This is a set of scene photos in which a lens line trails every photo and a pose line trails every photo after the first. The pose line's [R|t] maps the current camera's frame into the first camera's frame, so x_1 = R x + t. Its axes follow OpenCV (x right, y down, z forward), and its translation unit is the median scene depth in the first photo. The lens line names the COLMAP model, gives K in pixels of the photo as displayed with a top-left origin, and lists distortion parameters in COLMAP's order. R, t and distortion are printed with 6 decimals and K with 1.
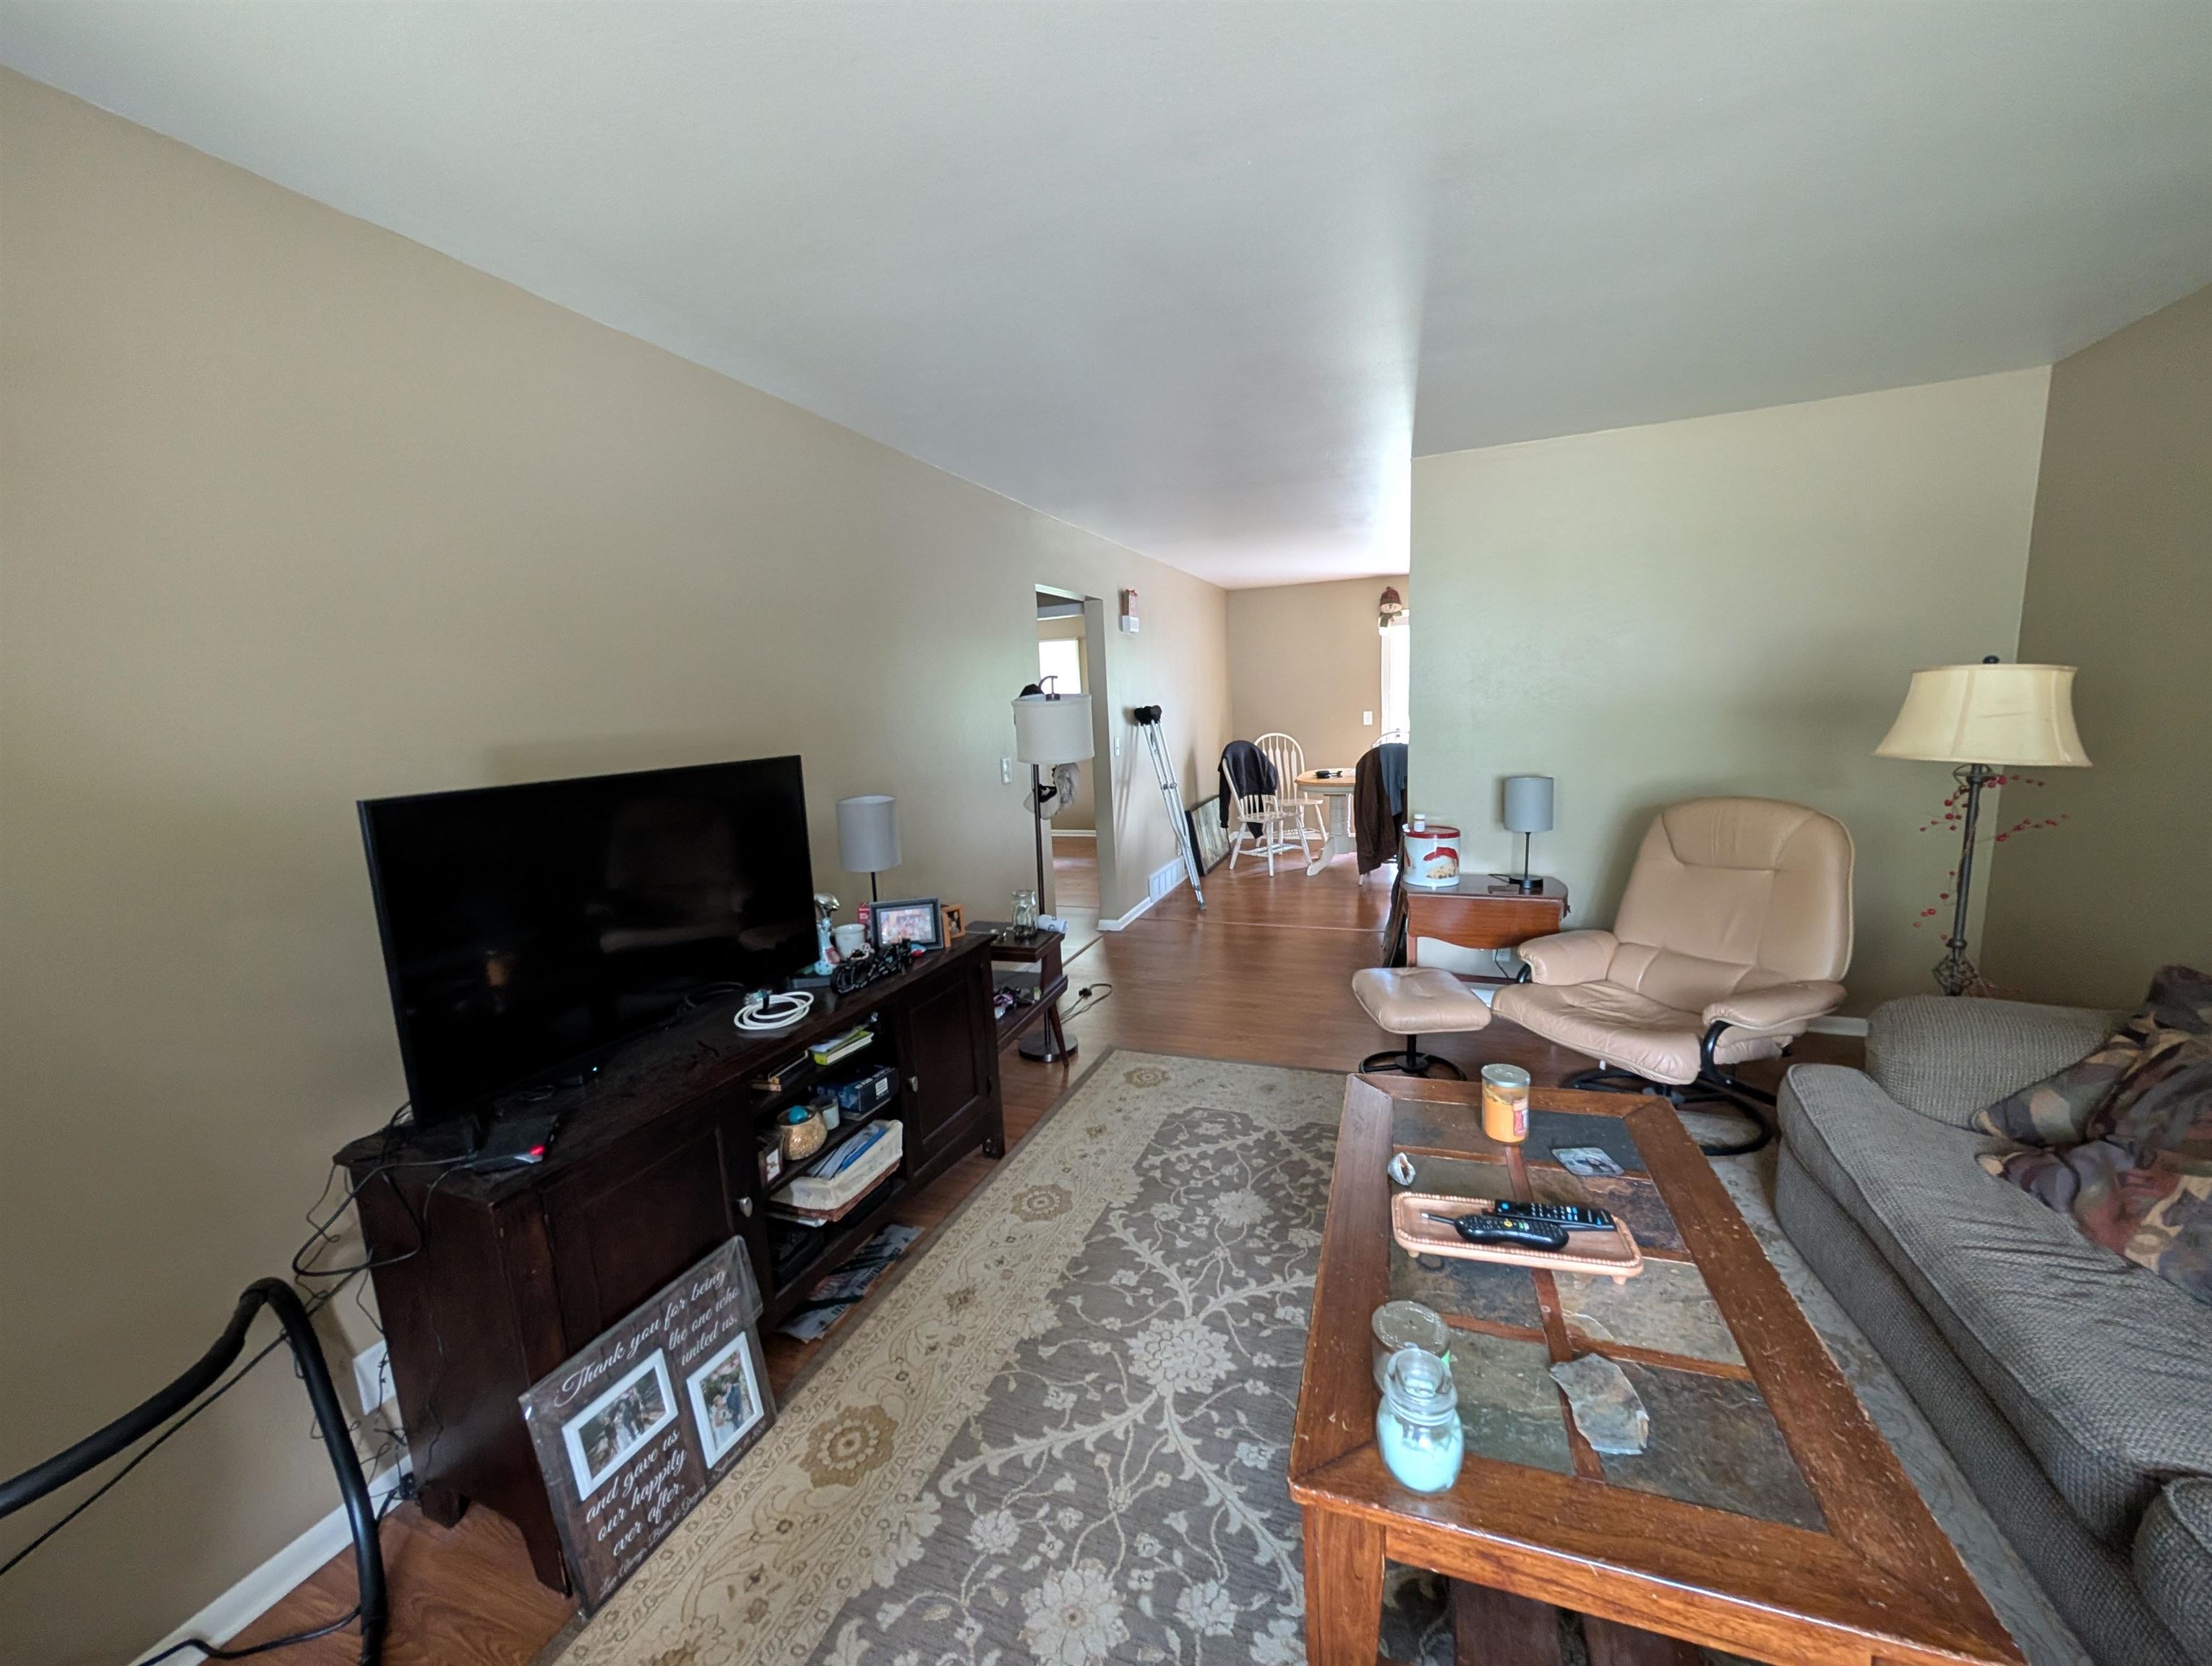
lens RADIAL K [[836.1, 0, 1105.6], [0, 836.1, 831.8], [0, 0, 1]] dist [-0.001014, 0.000313]
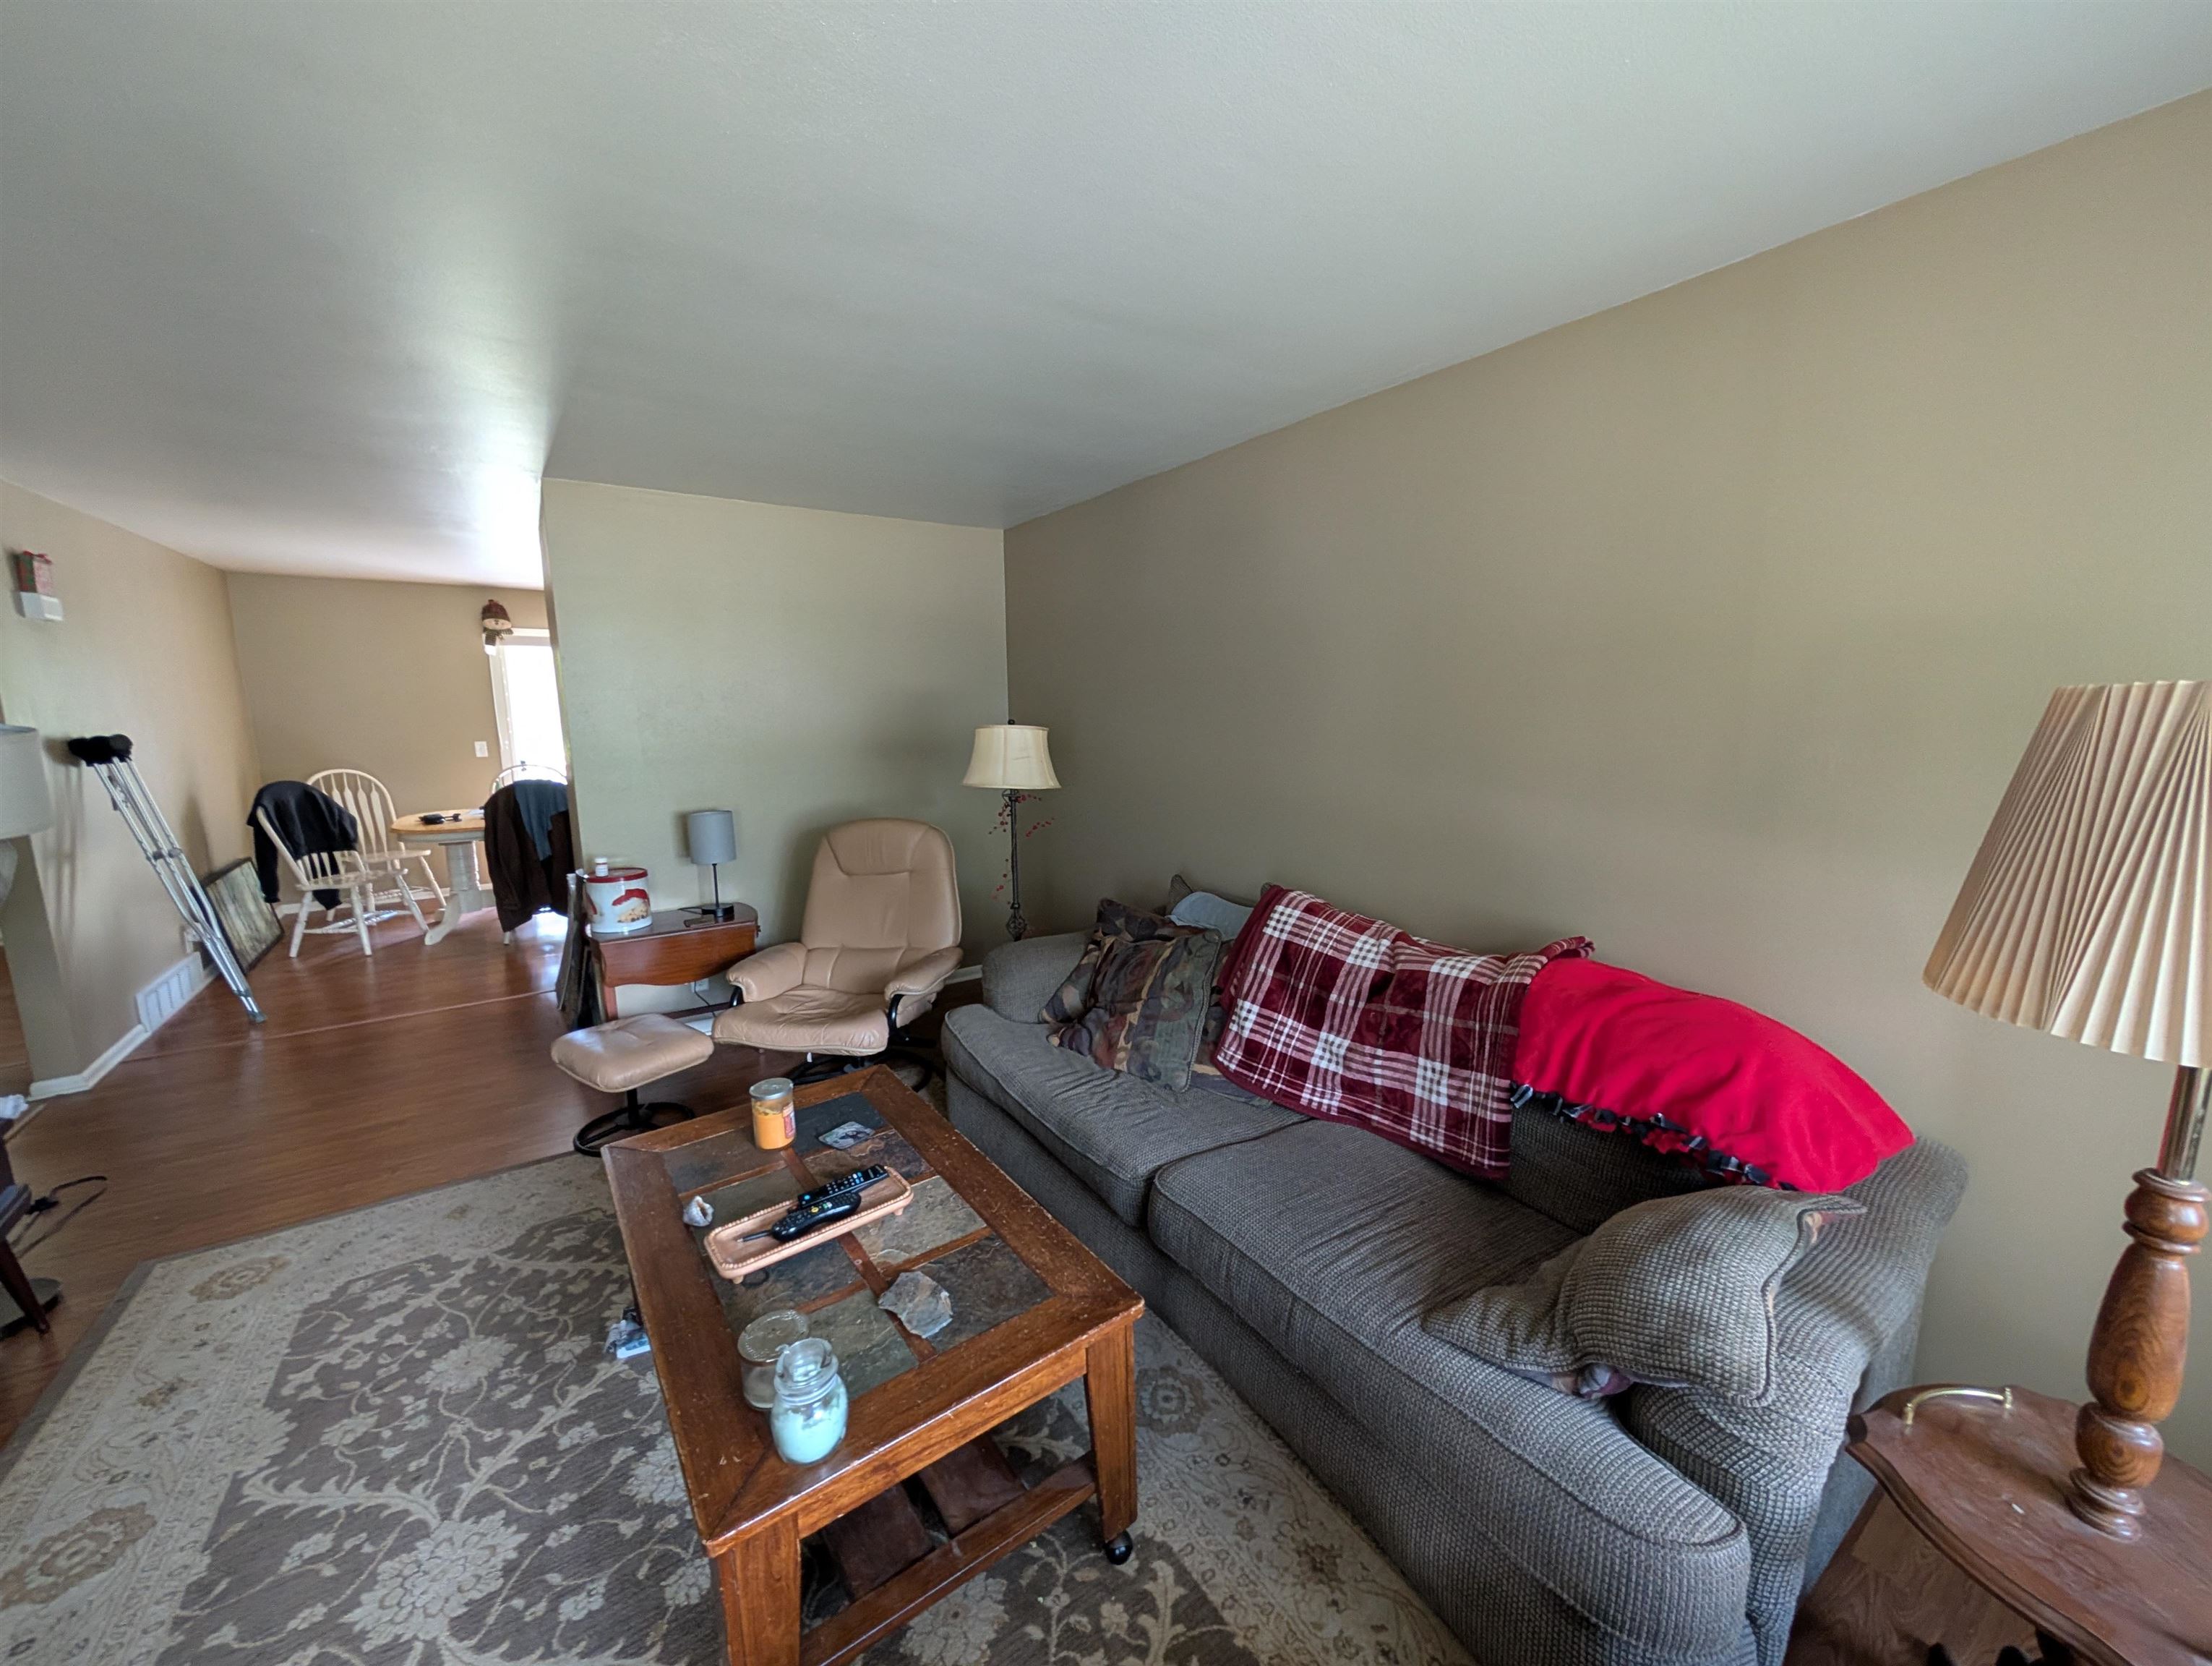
lens RADIAL K [[836.1, 0, 1105.6], [0, 836.1, 831.8], [0, 0, 1]] dist [-0.001014, 0.000313]
pose [[0.566338, -0.084771, 0.819802, -0.113732], [0.108816, 0.993679, 0.027578, -0.021936], [-0.816958, 0.073589, 0.571983, -0.014703]]
